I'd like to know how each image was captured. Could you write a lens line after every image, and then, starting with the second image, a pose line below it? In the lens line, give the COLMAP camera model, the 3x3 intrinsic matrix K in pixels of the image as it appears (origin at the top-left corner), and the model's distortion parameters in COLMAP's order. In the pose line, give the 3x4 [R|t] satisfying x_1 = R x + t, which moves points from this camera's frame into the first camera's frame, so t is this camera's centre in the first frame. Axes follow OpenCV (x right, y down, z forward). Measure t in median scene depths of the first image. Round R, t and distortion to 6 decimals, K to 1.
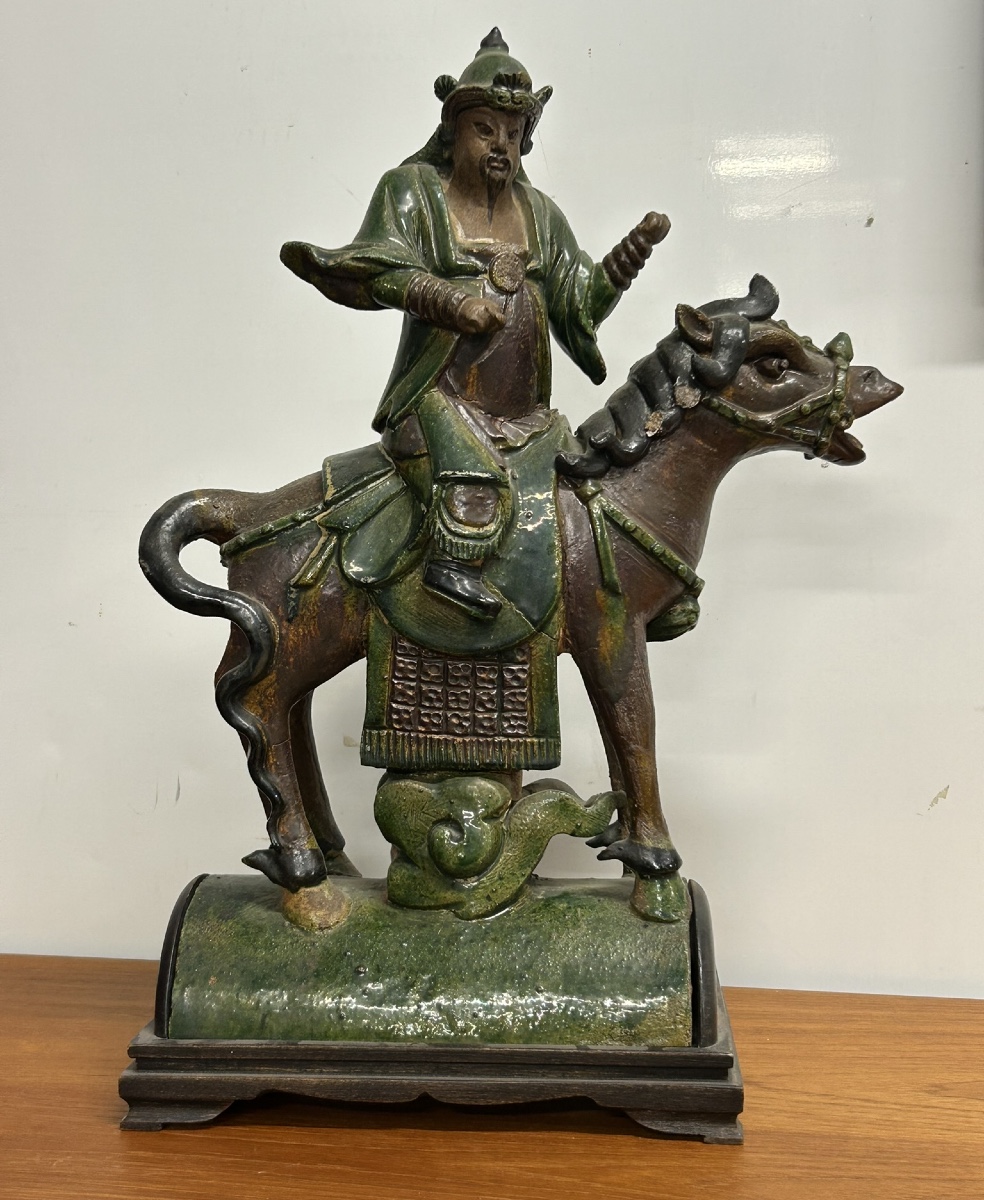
lens RADIAL K [[1848.3, 0, 492.0], [0, 1848.3, 600.0], [0, 0, 1]] dist [0.197126, -0.061788]
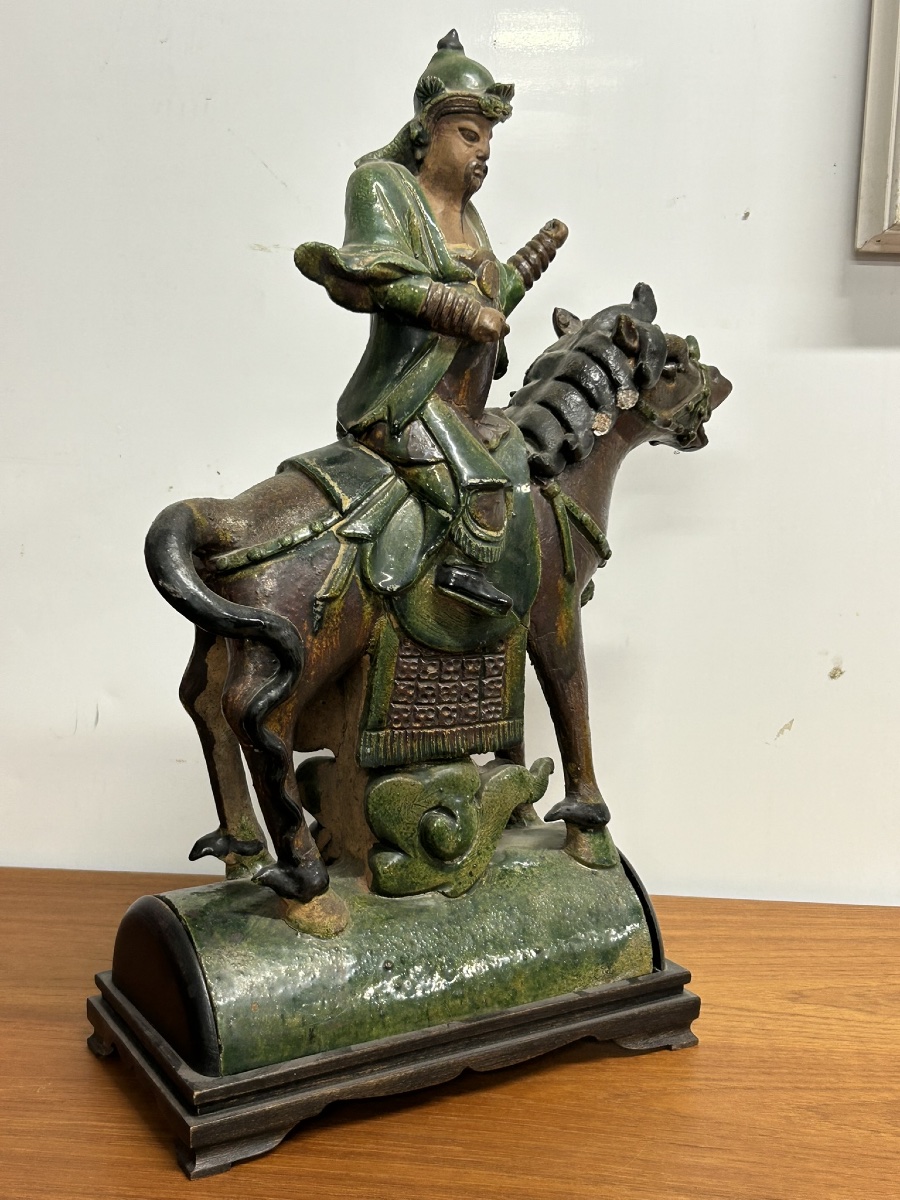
lens RADIAL K [[1711.6, 0, 450.0], [0, 1711.6, 600.0], [0, 0, 1]] dist [0.186101, 0.010215]
pose [[0.808745, -0.083468, 0.582207, -0.574488], [0.023641, 0.993692, 0.109621, -0.103936], [-0.587684, -0.074891, 0.805617, 0.228441]]
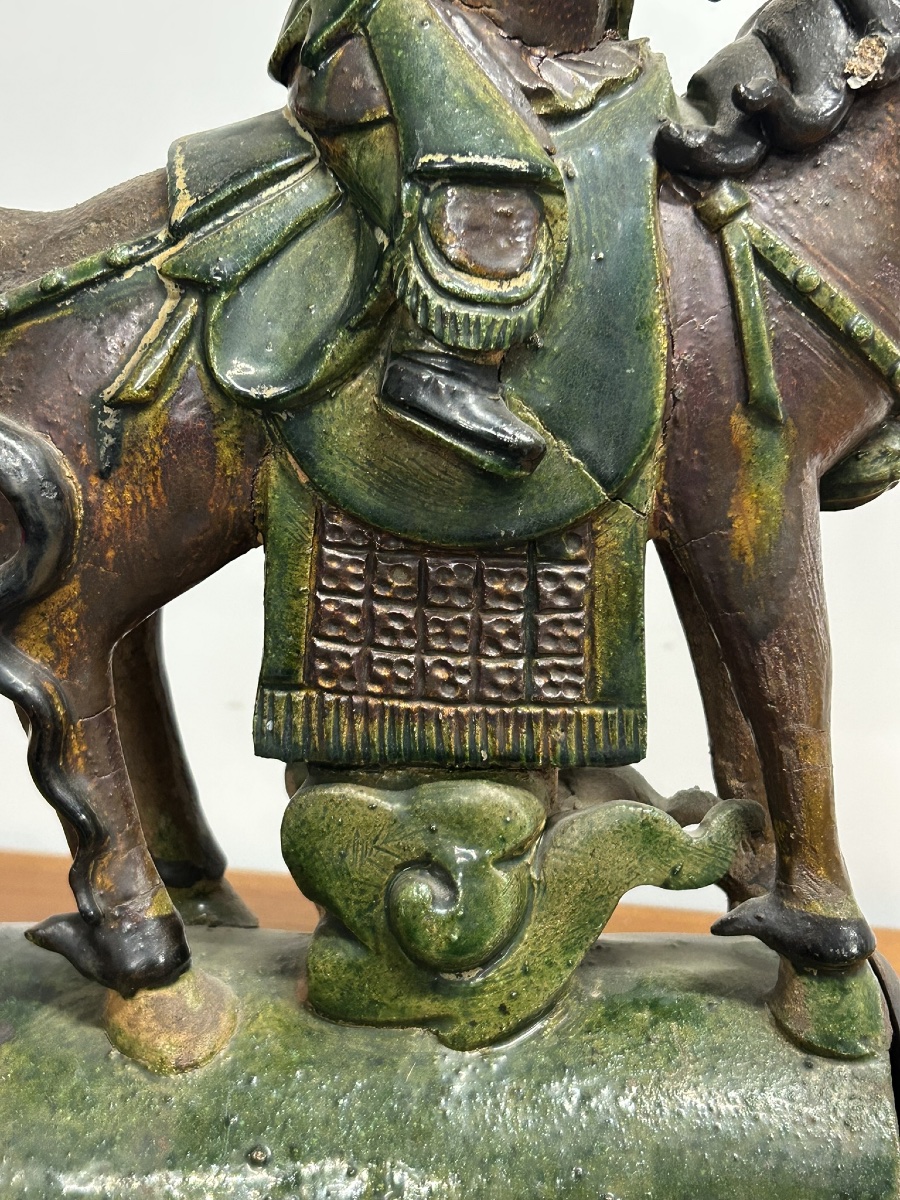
lens RADIAL K [[1712.7, 0, 447.4], [0, 1712.7, 611.6], [0, 0, 1]] dist [0.210461, -0.769761]
pose [[0.999200, -0.000516, 0.039976, -0.036942], [-0.004523, 0.992039, 0.125846, -0.010684], [-0.039723, -0.125926, 0.991244, 0.539291]]
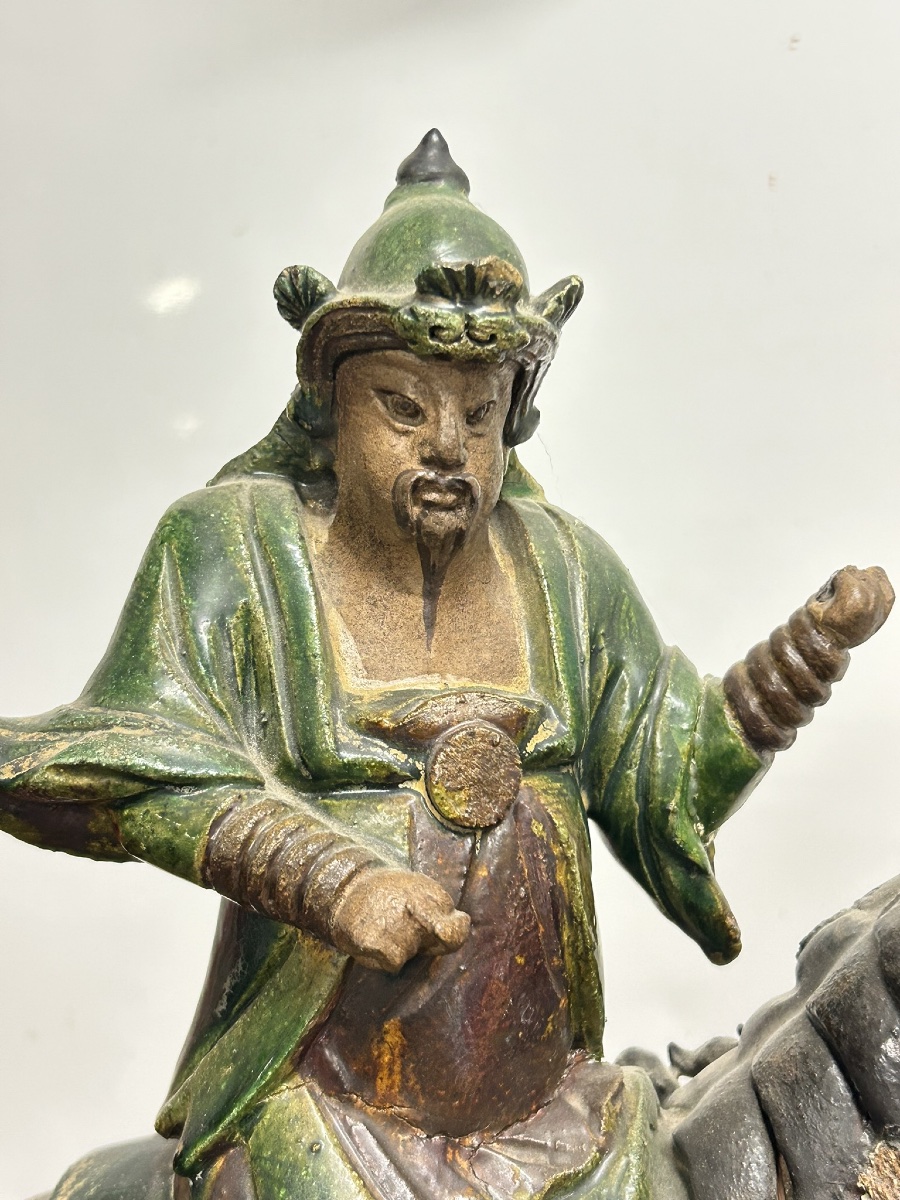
lens RADIAL K [[1694.2, 0, 453.6], [0, 1694.2, 644.2], [0, 0, 1]] dist [0.305362, -1.213820]
pose [[0.995897, -0.024963, -0.086985, 0.034805], [0.028138, 0.998975, 0.035467, -0.213324], [0.086011, -0.037769, 0.995578, 0.648769]]
